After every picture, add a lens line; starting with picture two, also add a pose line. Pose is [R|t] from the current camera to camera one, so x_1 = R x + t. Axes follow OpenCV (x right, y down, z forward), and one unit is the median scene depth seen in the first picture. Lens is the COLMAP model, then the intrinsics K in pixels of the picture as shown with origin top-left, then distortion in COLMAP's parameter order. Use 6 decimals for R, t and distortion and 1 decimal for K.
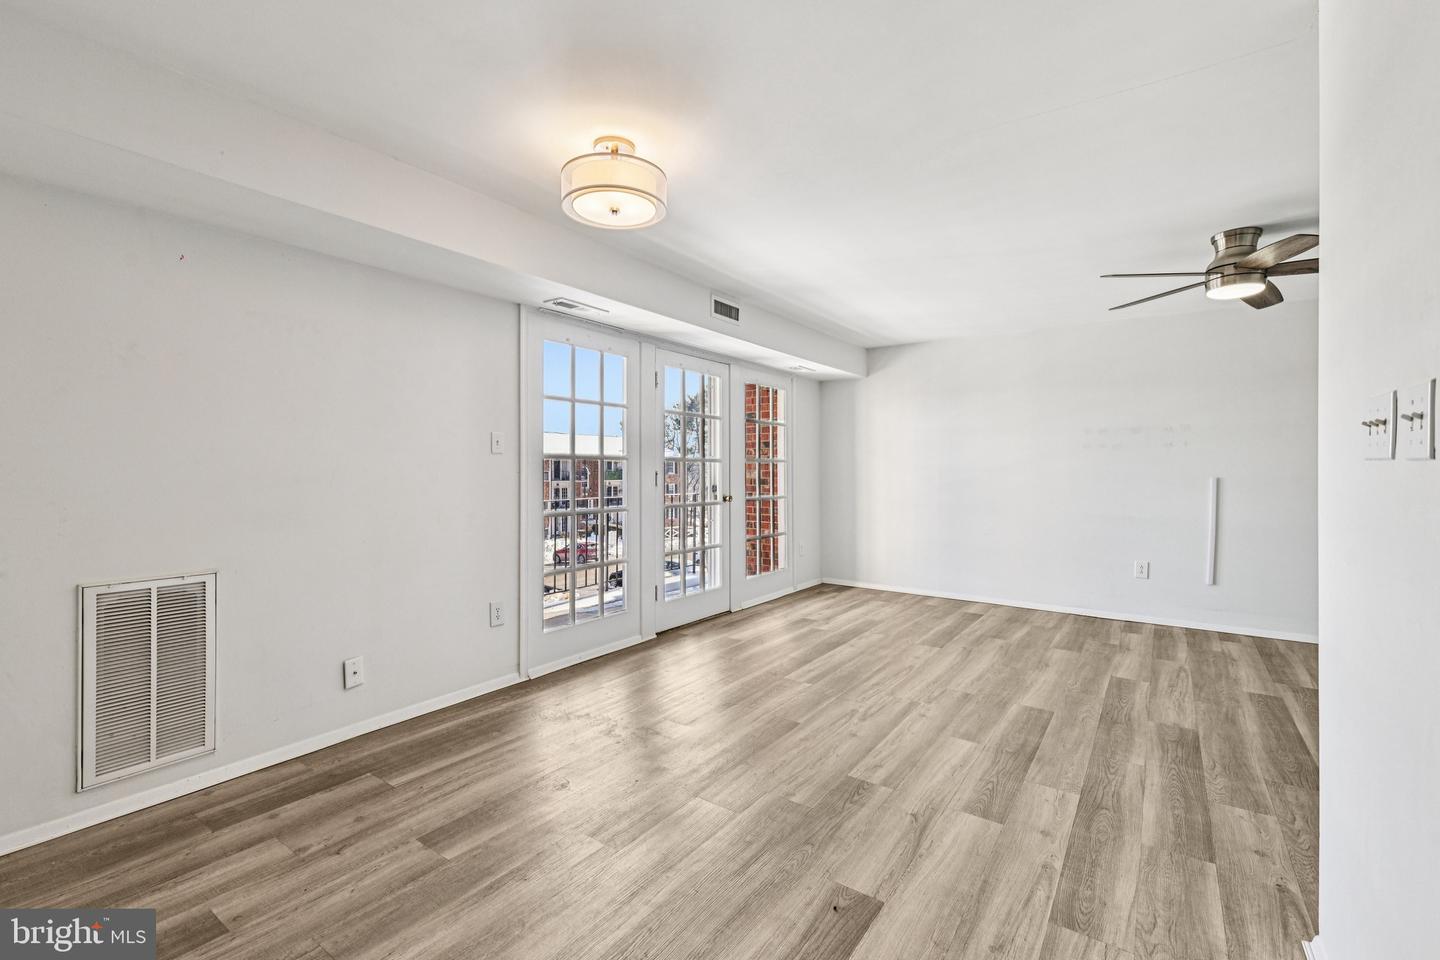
lens RADIAL K [[625.6, 0, 725.2], [0, 625.6, 471.7], [0, 0, 1]] dist [0.003600, -0.000284]
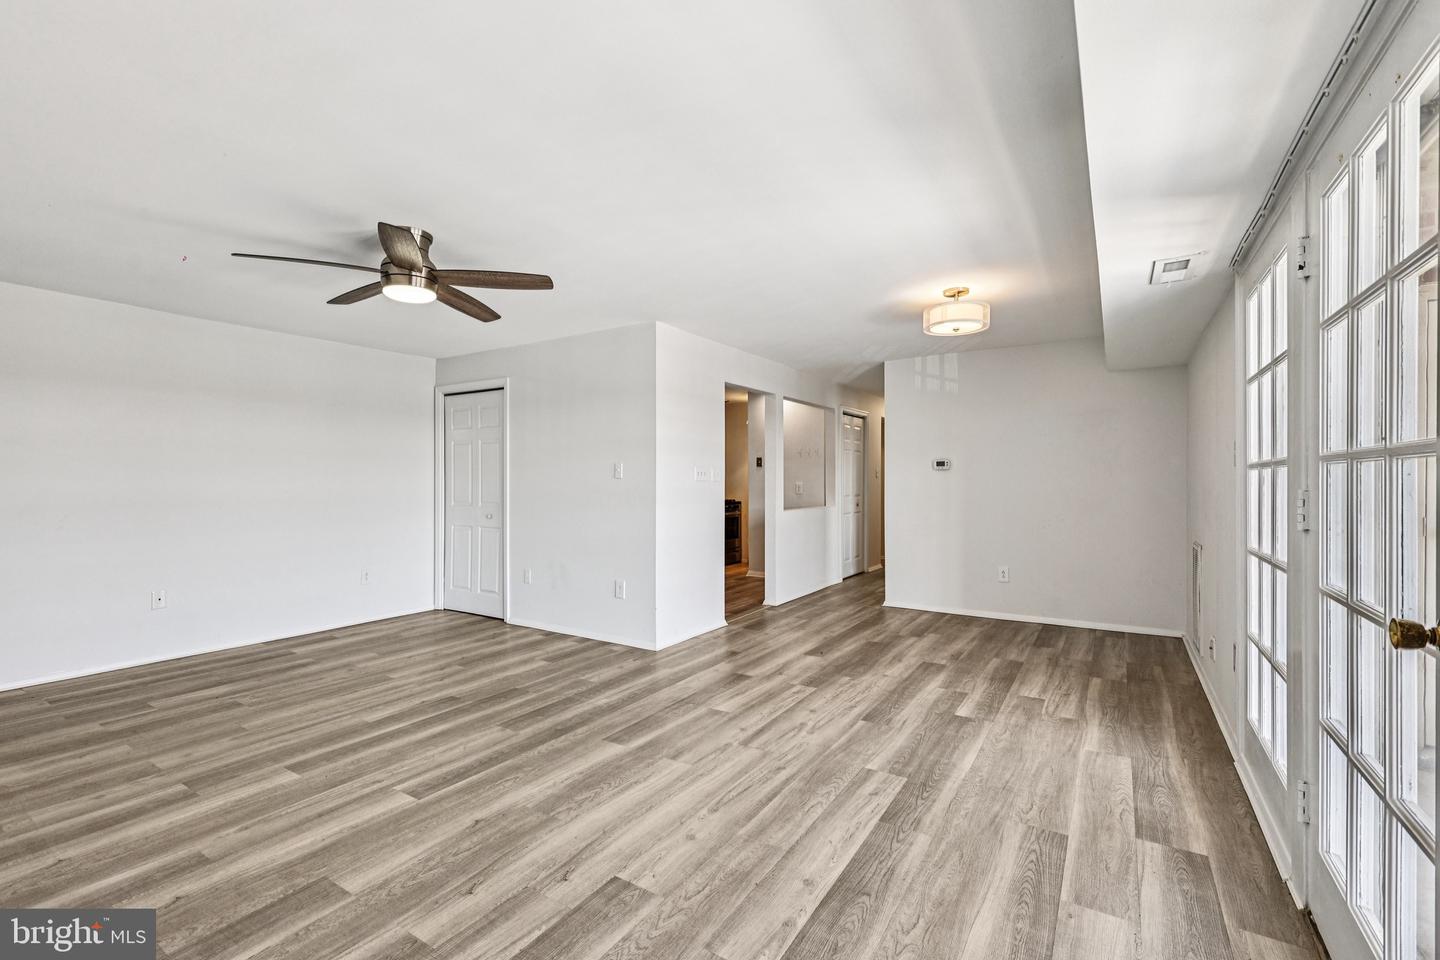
lens RADIAL K [[625.6, 0, 717.9], [0, 625.6, 475.7], [0, 0, 1]] dist [0.003600, -0.000284]
pose [[-0.999232, -0.001607, -0.039144, 0.375251], [-0.001288, 0.999966, -0.008193, -0.008409], [0.039156, -0.008137, -0.999200, 1.898327]]
